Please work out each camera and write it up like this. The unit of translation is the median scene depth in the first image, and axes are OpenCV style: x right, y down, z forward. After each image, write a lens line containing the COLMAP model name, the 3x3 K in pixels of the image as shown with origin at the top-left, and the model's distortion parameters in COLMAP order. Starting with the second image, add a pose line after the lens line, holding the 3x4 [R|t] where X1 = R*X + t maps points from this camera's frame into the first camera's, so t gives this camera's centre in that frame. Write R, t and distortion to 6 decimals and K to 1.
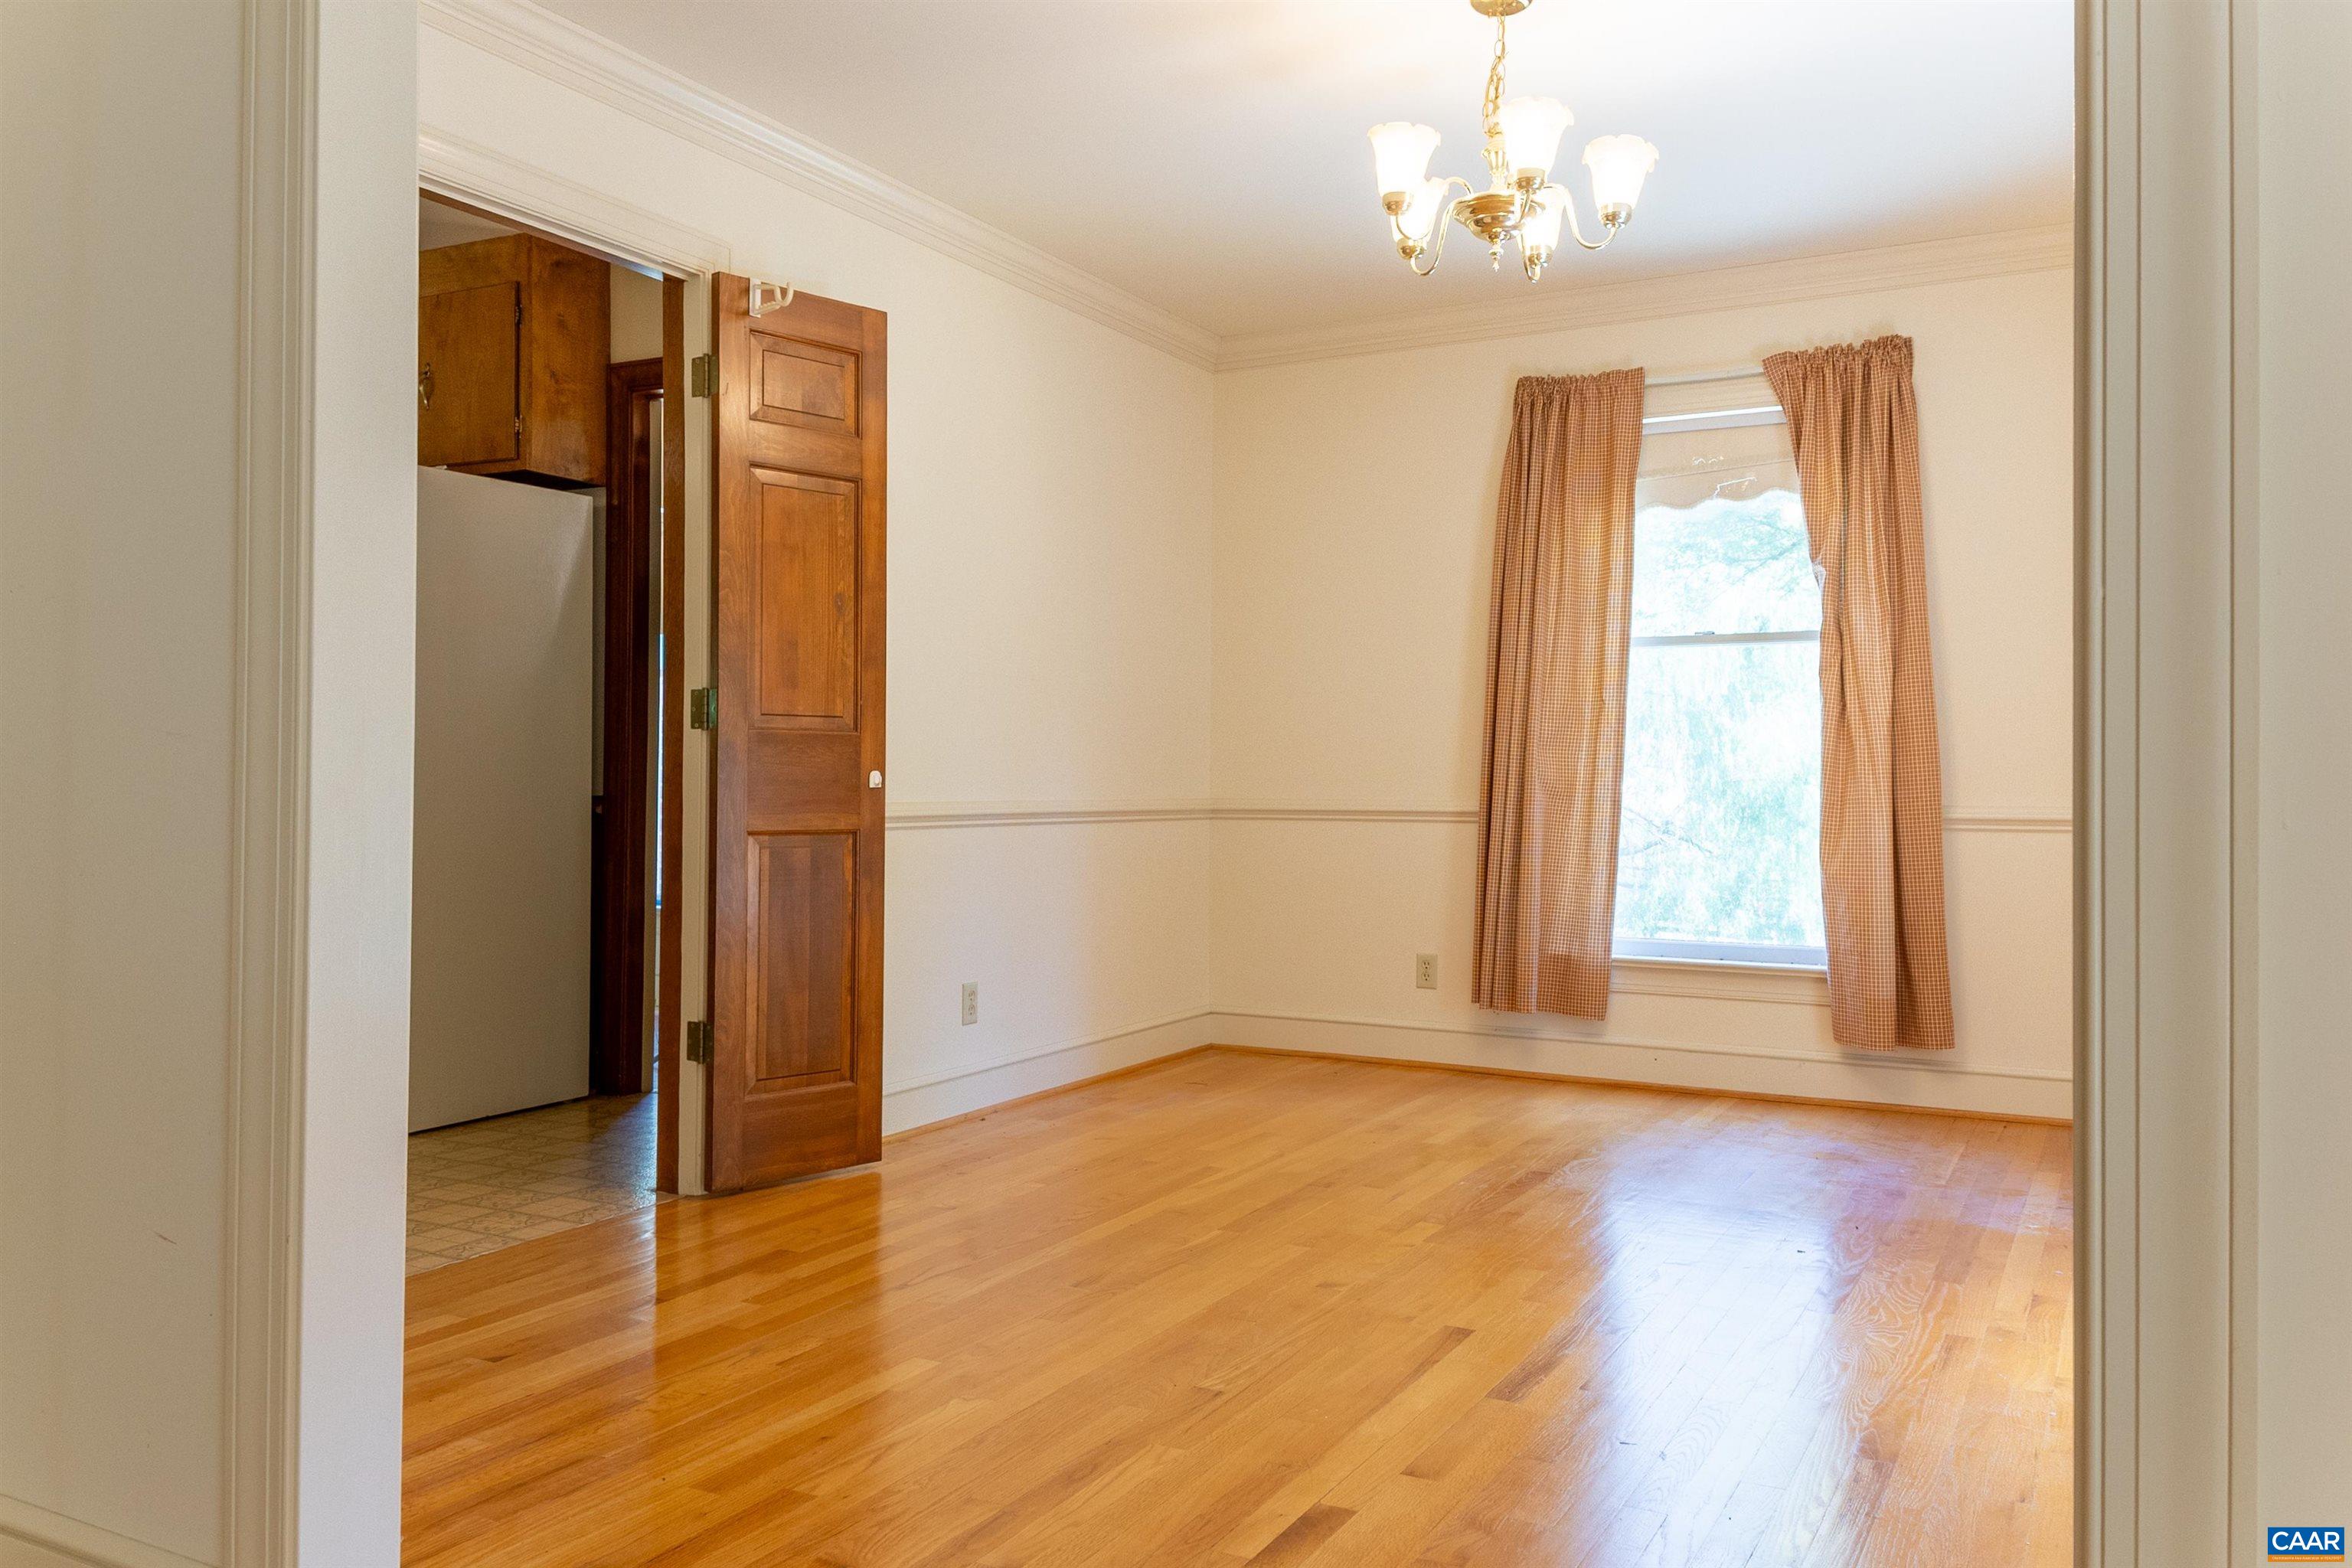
lens RADIAL K [[1748.4, 0, 1156.6], [0, 1748.4, 785.9], [0, 0, 1]] dist [0.053523, -0.074750]
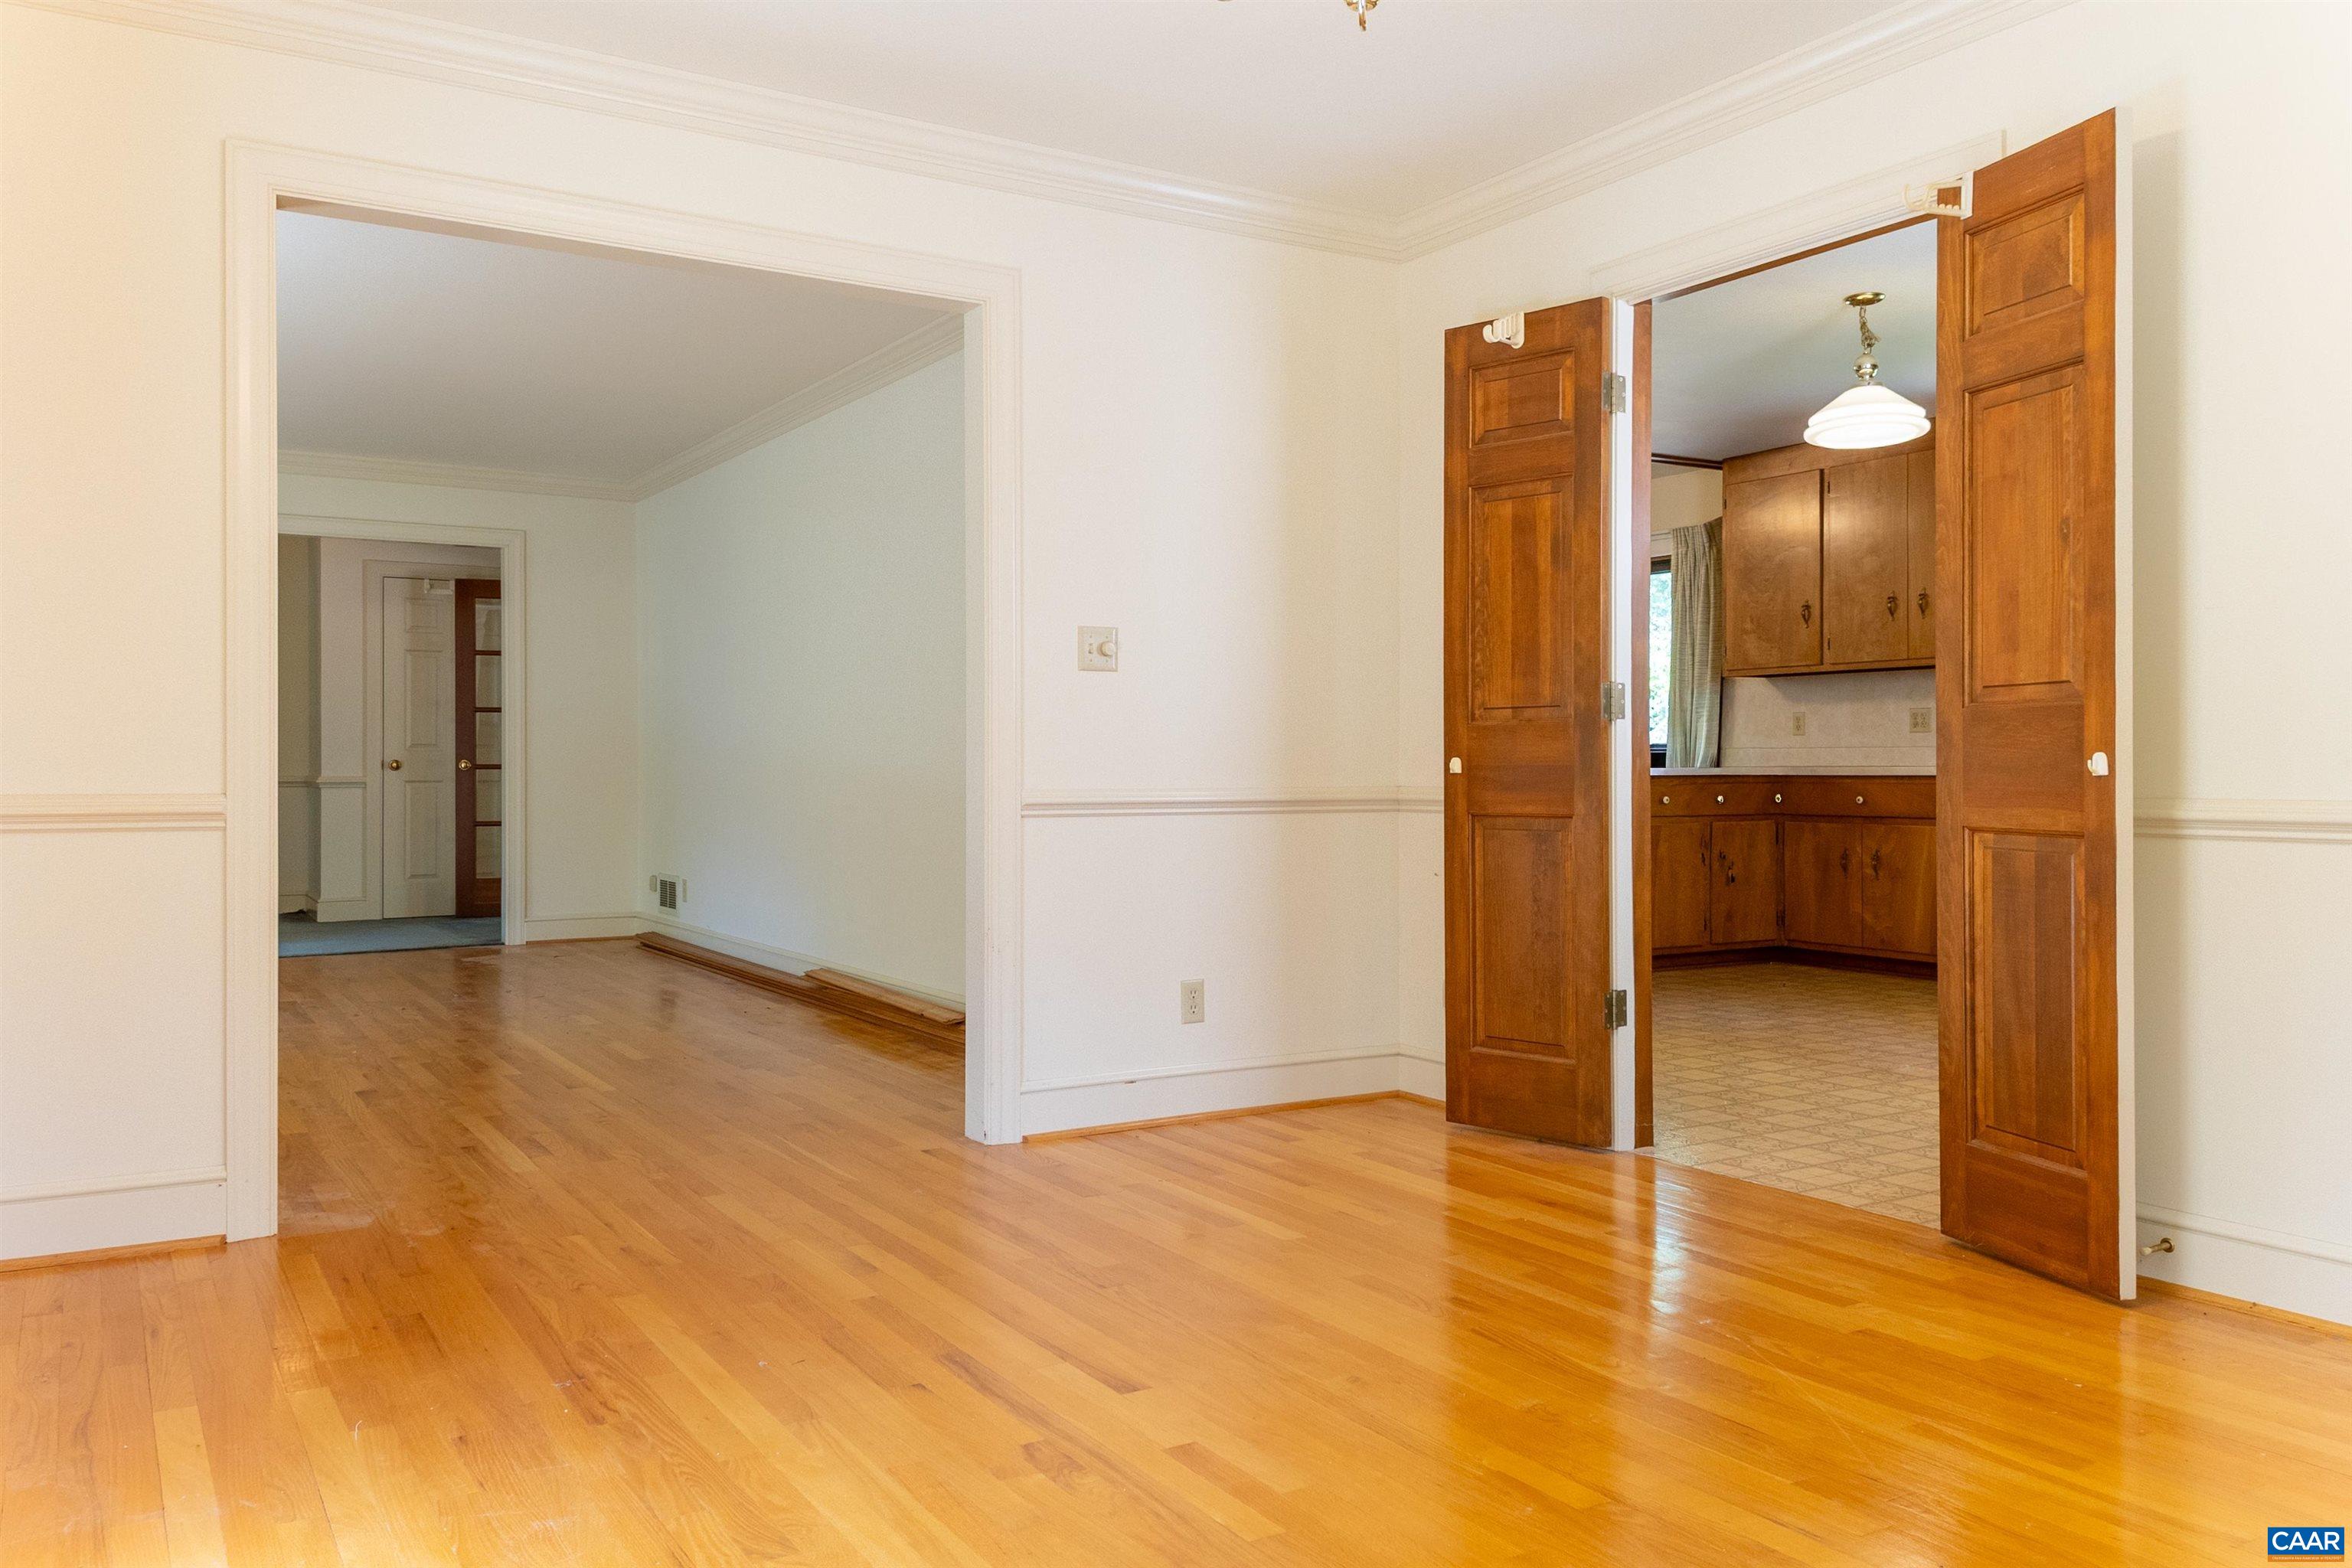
lens RADIAL K [[1748.4, 0, 1175.8], [0, 1748.4, 774.1], [0, 0, 1]] dist [0.053523, -0.074750]
pose [[-0.491614, 0.000576, -0.870813, 0.981956], [-0.000652, 0.999999, 0.001030, -0.000182], [0.870813, 0.001074, -0.491613, 1.528877]]
